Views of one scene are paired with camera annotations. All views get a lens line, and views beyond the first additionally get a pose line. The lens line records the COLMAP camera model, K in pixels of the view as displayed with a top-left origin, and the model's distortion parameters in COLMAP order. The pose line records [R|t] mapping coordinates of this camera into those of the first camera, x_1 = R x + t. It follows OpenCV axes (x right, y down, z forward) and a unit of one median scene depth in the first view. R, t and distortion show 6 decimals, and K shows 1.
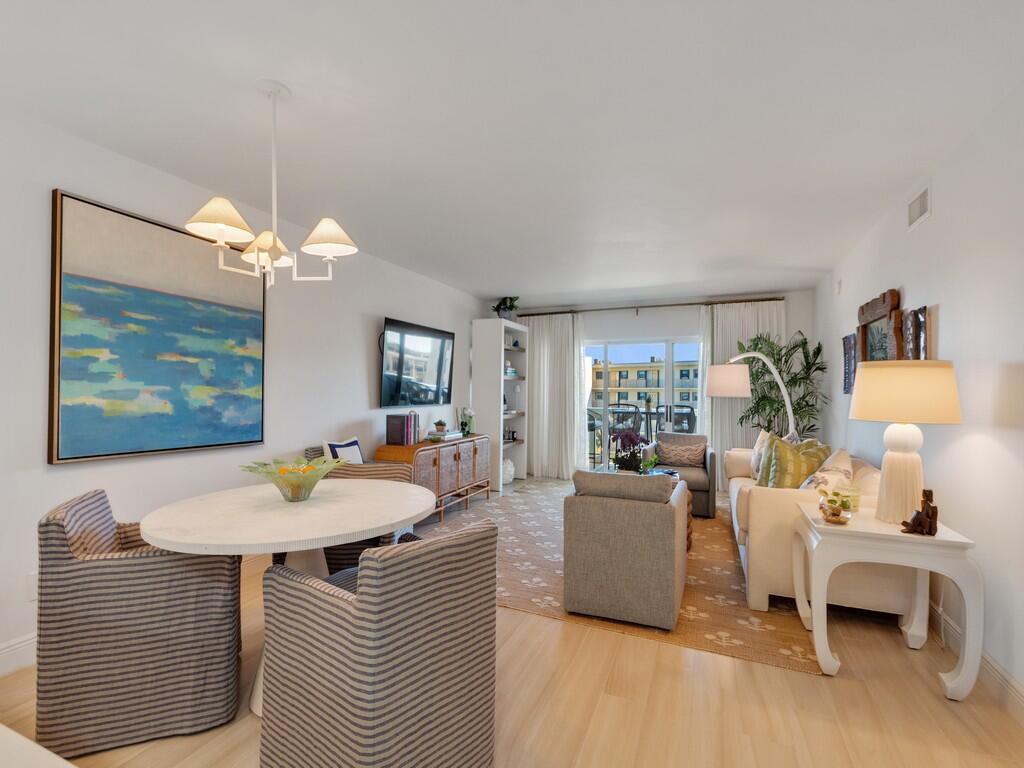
lens RADIAL K [[477.2, 0, 511.8], [0, 477.2, 383.9], [0, 0, 1]] dist [0.020895, 0.000436]
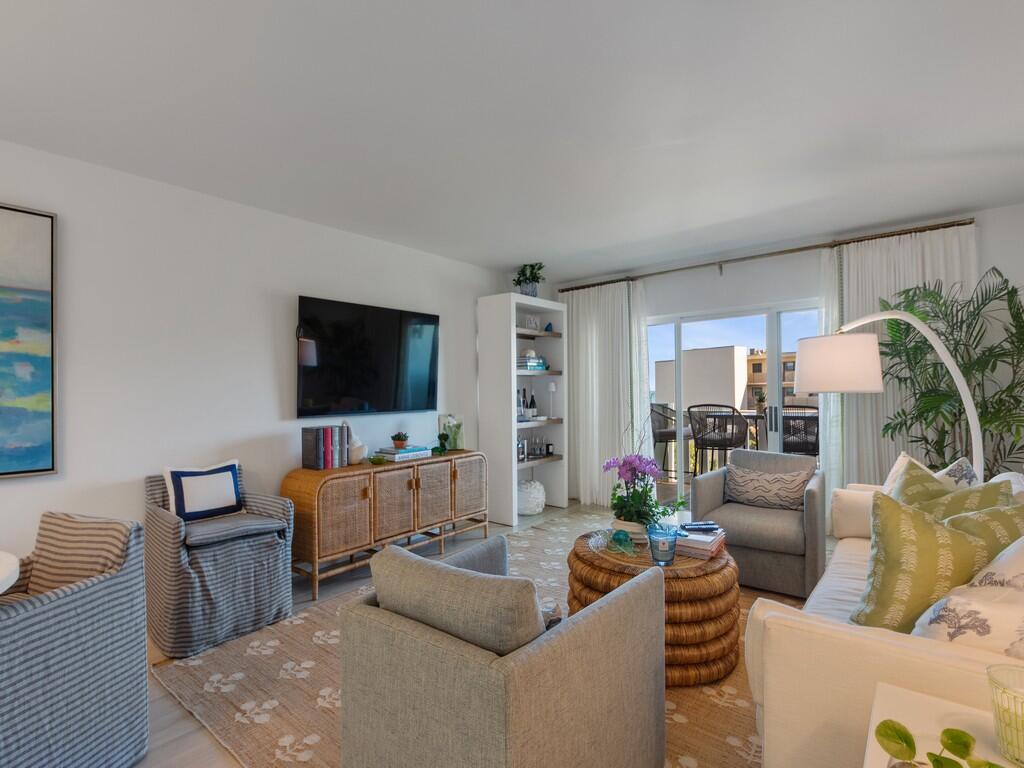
lens RADIAL K [[504.7, 0, 511.0], [0, 504.7, 389.5], [0, 0, 1]] dist [0.011308, -0.002204]
pose [[0.959062, -0.024309, -0.282151, 0.214630], [0.027803, 0.999578, 0.008386, 0.006455], [0.281828, -0.015887, 0.959333, 0.271179]]
